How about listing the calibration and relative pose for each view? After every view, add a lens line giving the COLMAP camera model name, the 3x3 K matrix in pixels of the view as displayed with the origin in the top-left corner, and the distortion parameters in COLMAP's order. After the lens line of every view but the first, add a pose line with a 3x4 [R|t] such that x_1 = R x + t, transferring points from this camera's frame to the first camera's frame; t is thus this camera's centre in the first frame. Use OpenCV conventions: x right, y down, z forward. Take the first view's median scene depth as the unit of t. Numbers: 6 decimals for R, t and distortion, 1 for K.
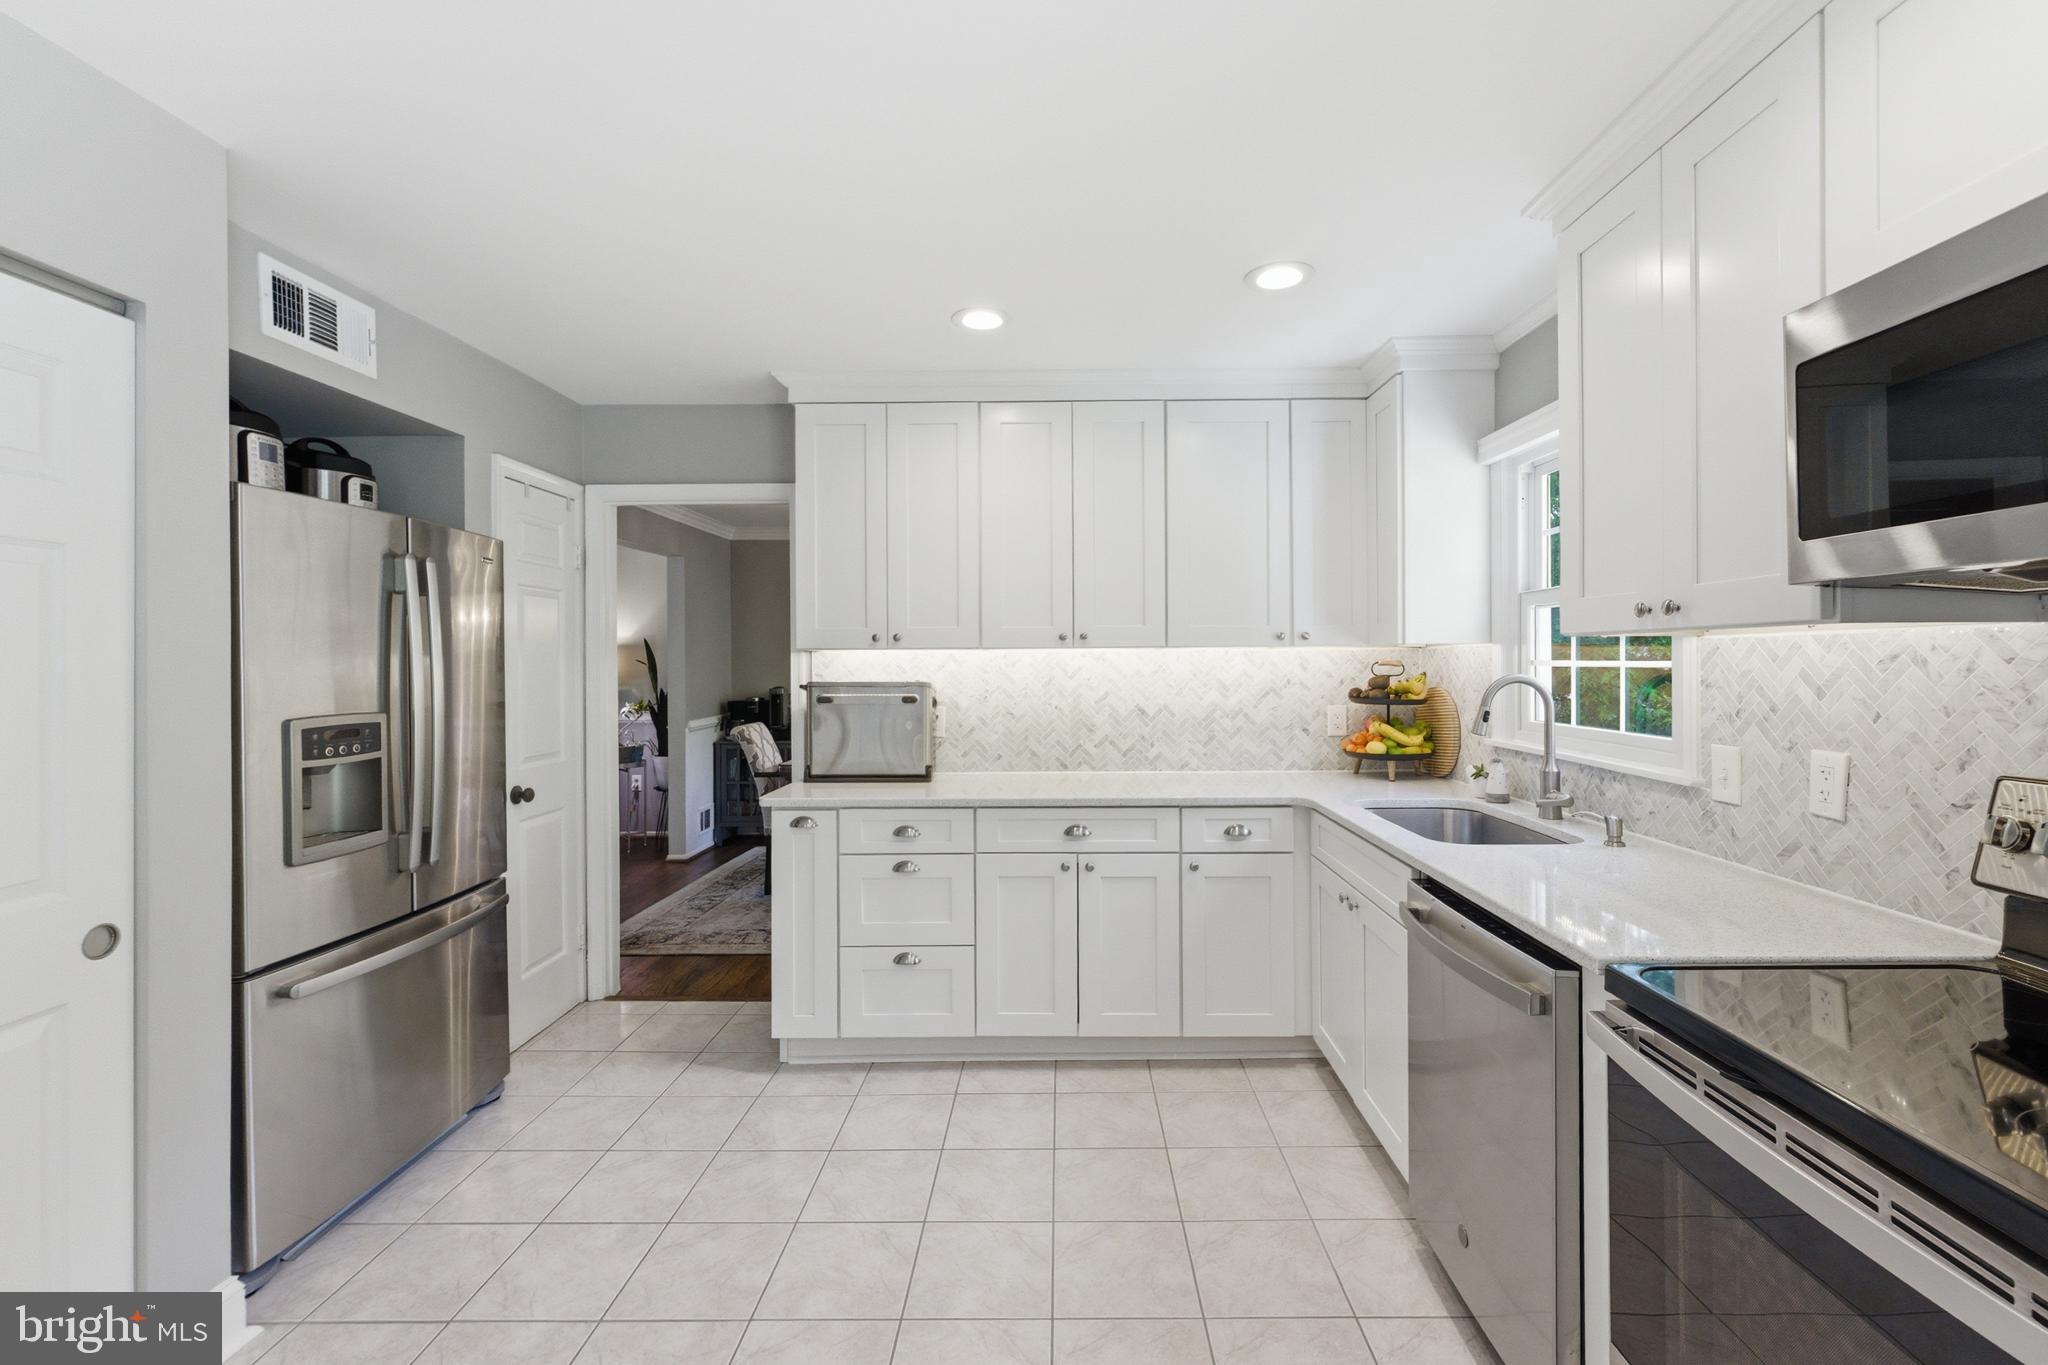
lens RADIAL K [[864.8, 0, 1053.7], [0, 864.8, 662.8], [0, 0, 1]] dist [0.001264, 0.000463]
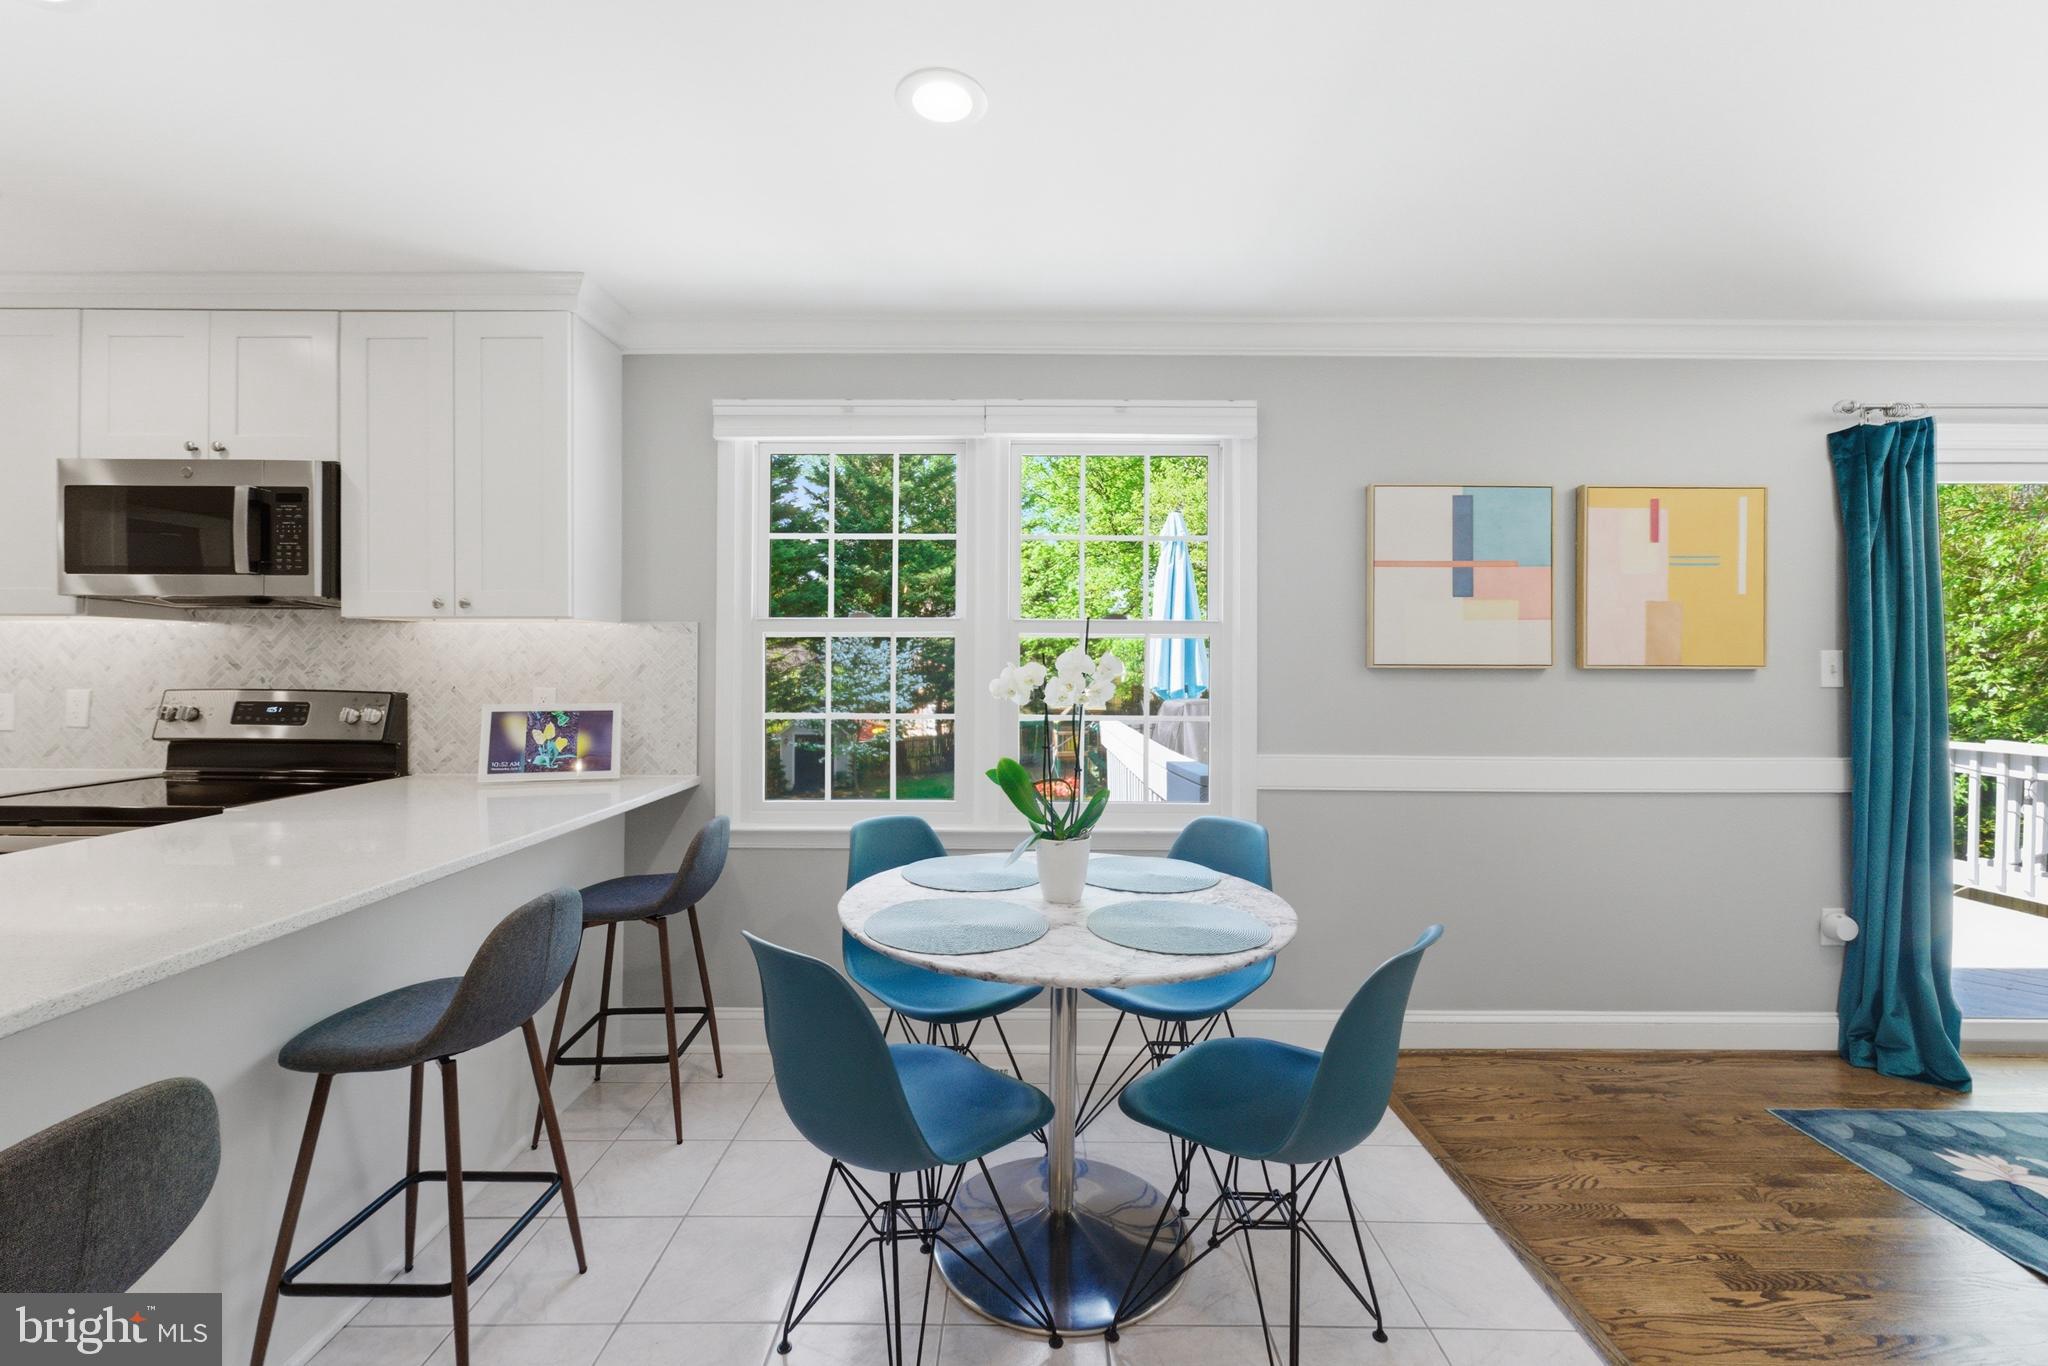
lens RADIAL K [[845.1, 0, 1026.7], [0, 845.1, 661.2], [0, 0, 1]] dist [-0.000092, 0.000273]
pose [[-0.007656, 0.008972, 0.999930, -0.477323], [-0.003020, 0.999955, -0.008996, 0.030895], [-0.999966, -0.003089, -0.007628, -0.520422]]
